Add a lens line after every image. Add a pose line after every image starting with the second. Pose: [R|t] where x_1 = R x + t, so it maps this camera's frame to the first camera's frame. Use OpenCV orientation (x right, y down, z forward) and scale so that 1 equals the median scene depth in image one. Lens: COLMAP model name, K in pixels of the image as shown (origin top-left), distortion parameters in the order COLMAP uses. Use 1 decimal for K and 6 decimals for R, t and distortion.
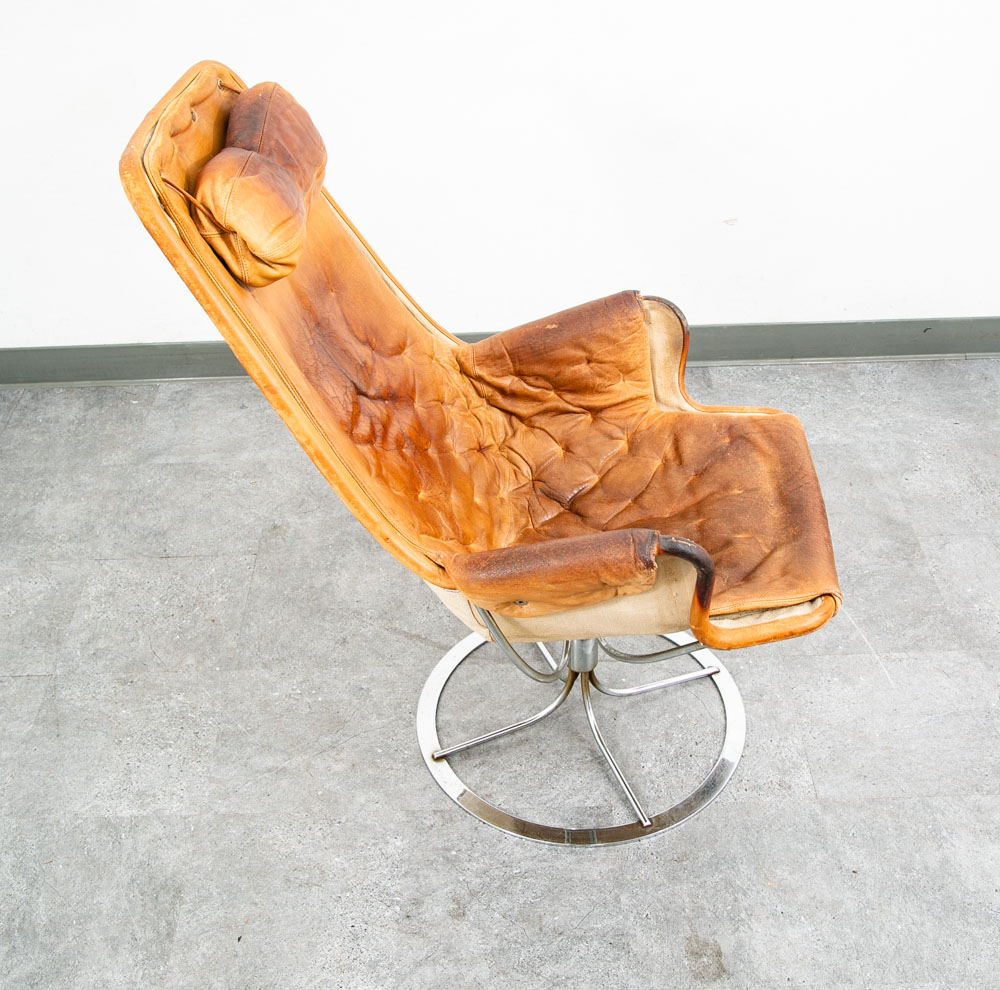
lens RADIAL K [[1313.3, 0, 500.0], [0, 1313.3, 495.0], [0, 0, 1]] dist [-0.049345, 0.058195]
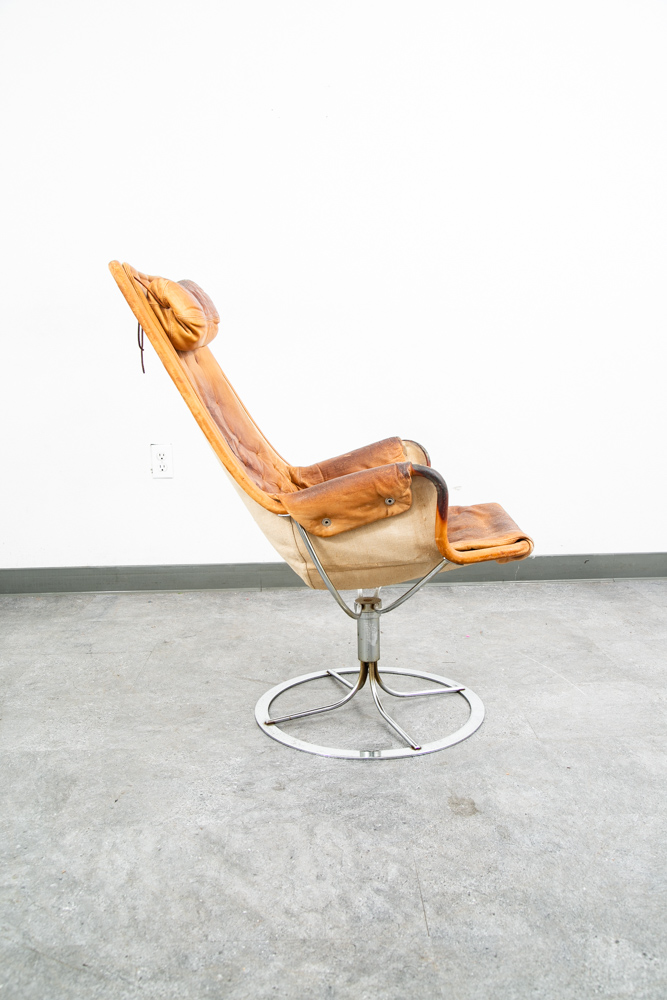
lens RADIAL K [[870.4, 0, 333.5], [0, 870.4, 500.0], [0, 0, 1]] dist [-0.045645, 0.076521]
pose [[0.999899, 0.009163, 0.010858, 0.010294], [-0.002853, 0.878178, -0.478326, 0.448162], [-0.013918, 0.478246, 0.878115, 0.061409]]
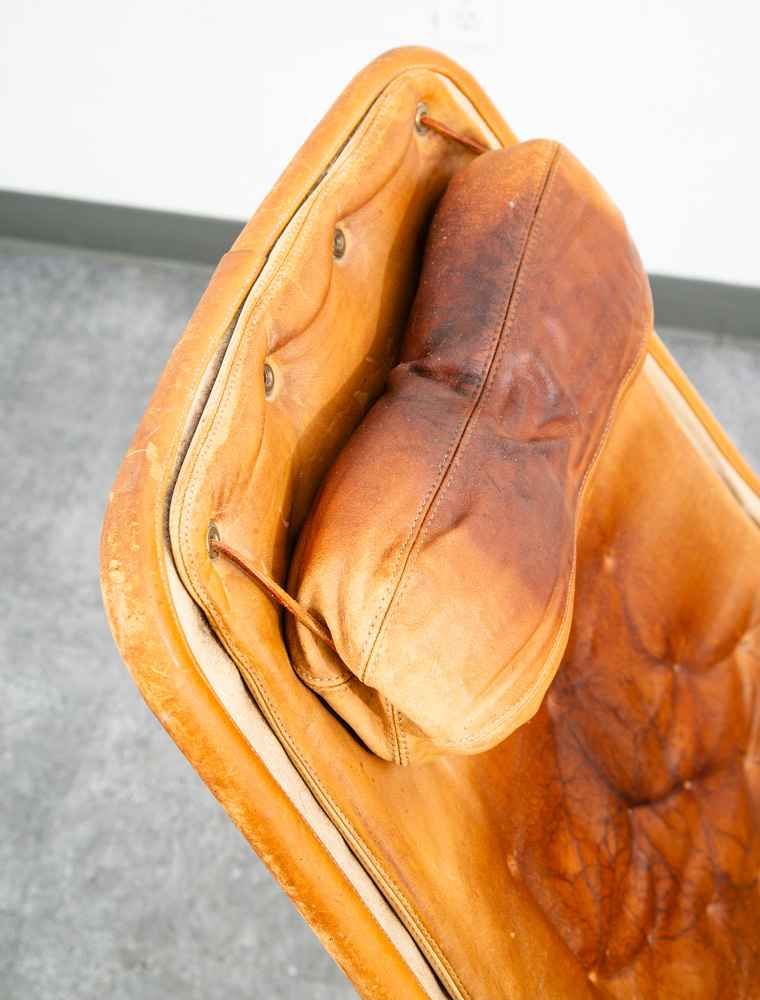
lens RADIAL K [[1607.1, 0, 378.3], [0, 1607.1, 403.4], [0, 0, 1]] dist [0.162406, -0.005943]
pose [[0.964419, 0.176883, -0.196492, -0.094987], [-0.135704, 0.969039, 0.206273, -0.281592], [0.226895, -0.172269, 0.958563, 0.420083]]
